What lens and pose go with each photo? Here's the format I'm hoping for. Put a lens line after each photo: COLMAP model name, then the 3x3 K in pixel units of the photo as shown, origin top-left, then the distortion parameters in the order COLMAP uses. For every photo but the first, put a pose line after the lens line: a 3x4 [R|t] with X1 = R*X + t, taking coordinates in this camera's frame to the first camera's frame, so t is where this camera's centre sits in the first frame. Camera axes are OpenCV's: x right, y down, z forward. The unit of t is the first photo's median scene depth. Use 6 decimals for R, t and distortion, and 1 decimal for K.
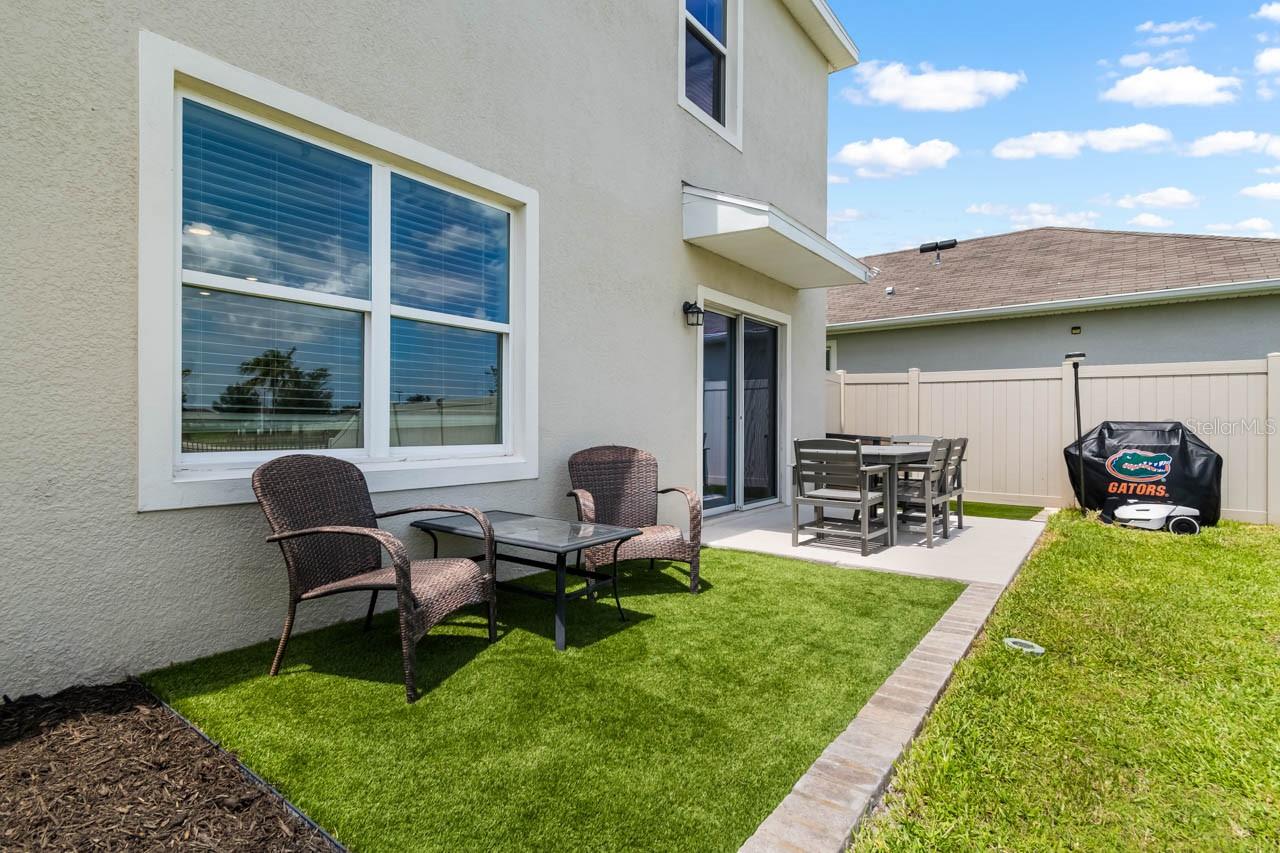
lens RADIAL K [[617.7, 0, 640.0], [0, 617.7, 426.5], [0, 0, 1]] dist [0.000174, 0.000700]
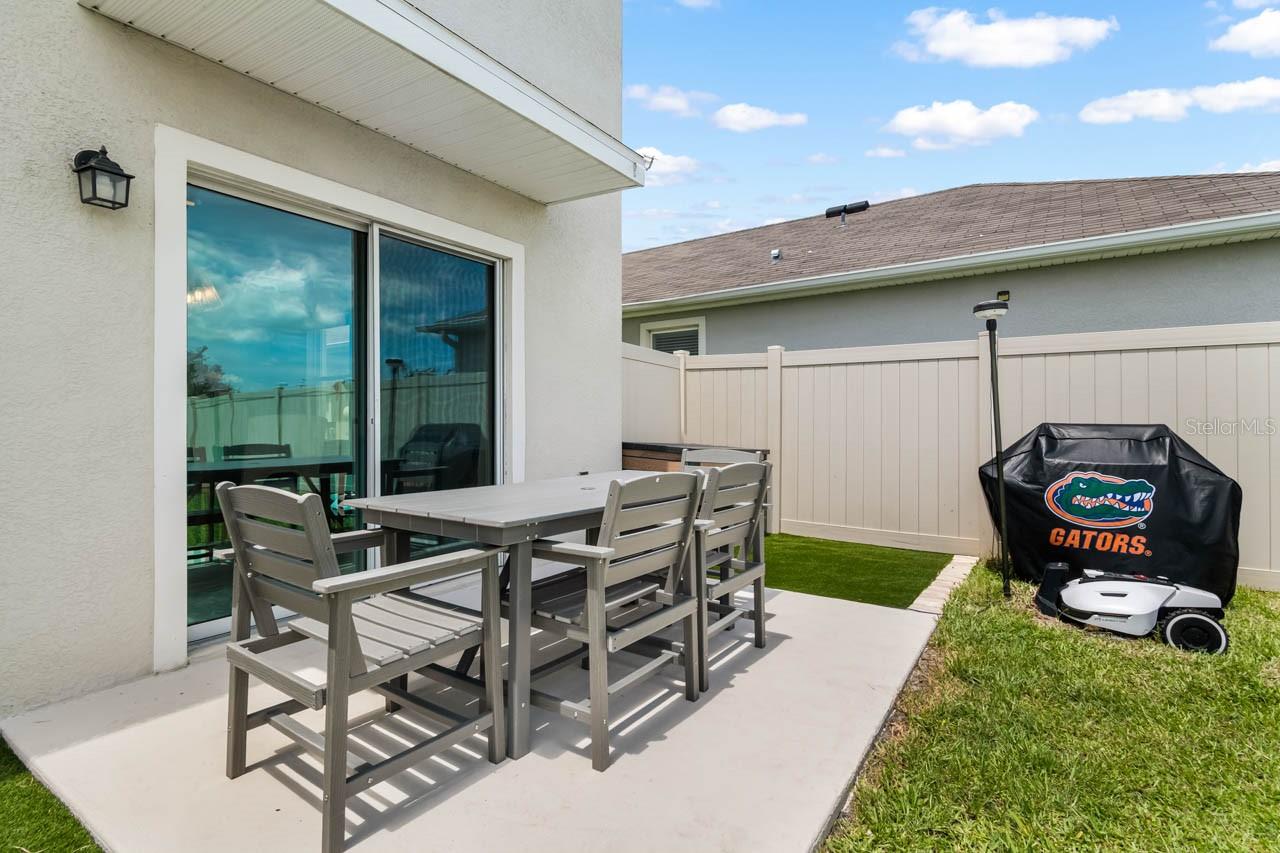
lens RADIAL K [[594.1, 0, 638.7], [0, 594.1, 419.1], [0, 0, 1]] dist [0.001148, -0.000078]
pose [[0.998861, -0.003055, 0.047622, 0.345901], [0.003442, 0.999962, -0.008043, -0.009822], [-0.047595, 0.008198, 0.998833, 0.458951]]
